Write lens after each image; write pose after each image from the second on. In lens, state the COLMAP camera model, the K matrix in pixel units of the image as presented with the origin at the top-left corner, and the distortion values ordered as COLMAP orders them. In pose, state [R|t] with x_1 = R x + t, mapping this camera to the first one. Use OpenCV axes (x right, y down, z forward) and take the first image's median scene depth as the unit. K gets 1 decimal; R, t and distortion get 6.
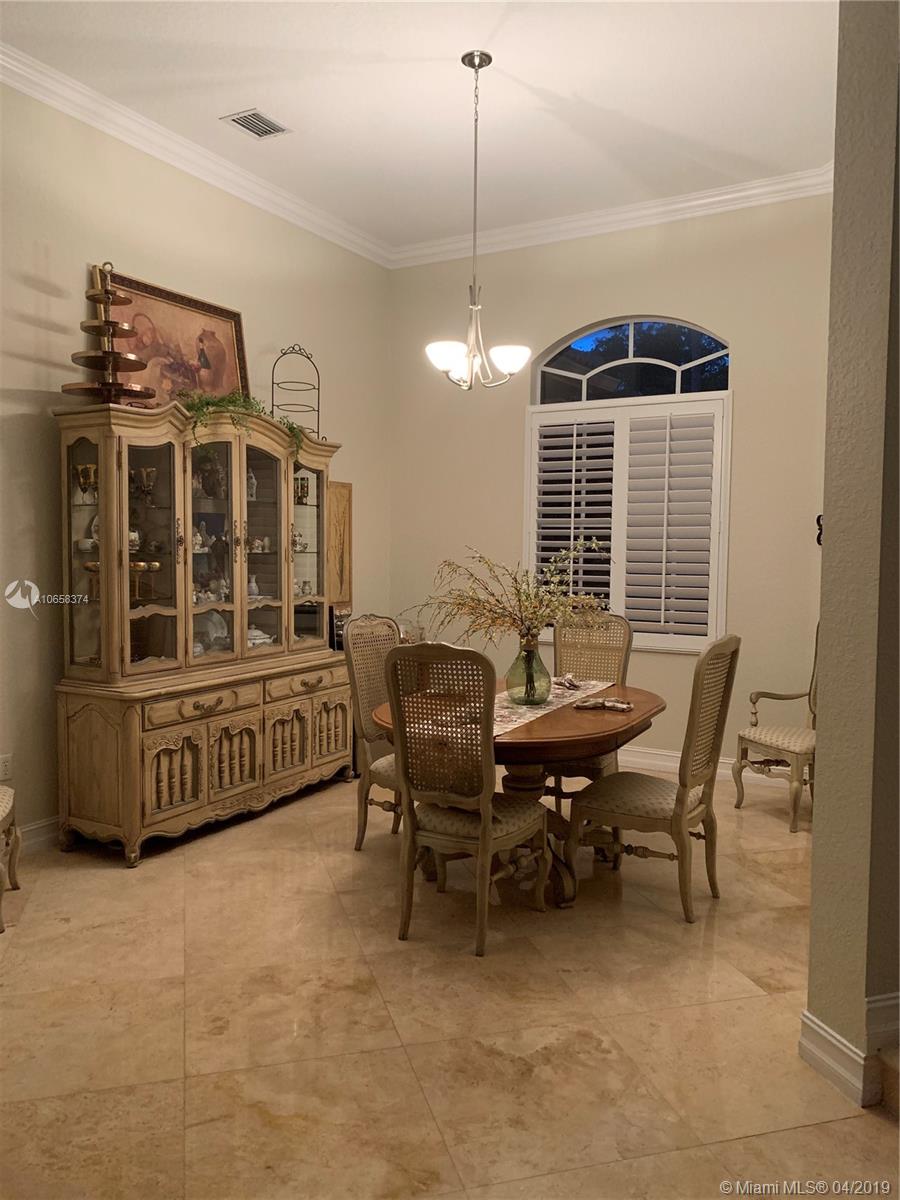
lens RADIAL K [[926.2, 0, 450.0], [0, 926.2, 600.0], [0, 0, 1]] dist [0.050164, 0.001695]
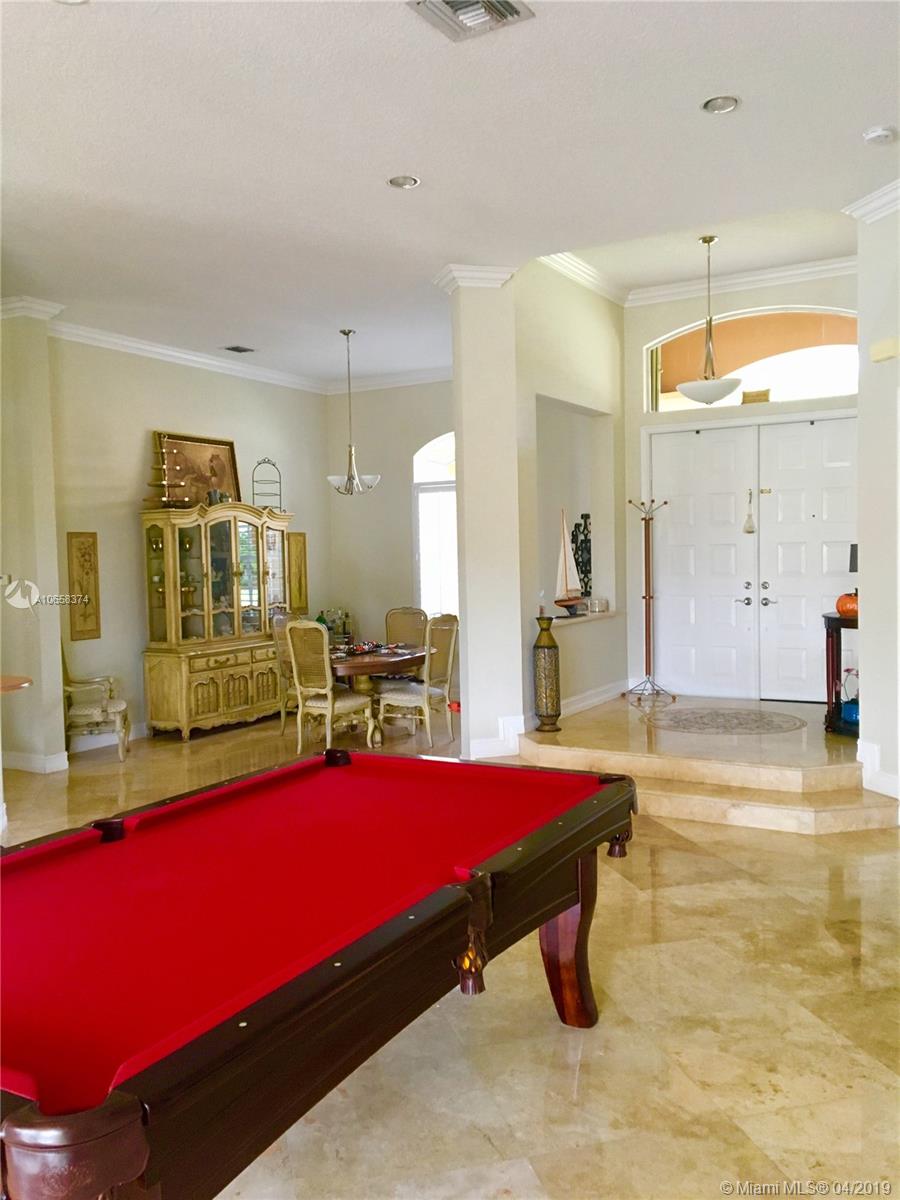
lens RADIAL K [[1004.6, 0, 450.0], [0, 1004.6, 600.0], [0, 0, 1]] dist [0.120621, -0.000072]
pose [[0.999522, -0.027967, -0.013177, 0.219501], [0.027809, 0.999541, -0.012041, 0.023308], [0.013508, 0.011668, 0.999841, -0.984472]]
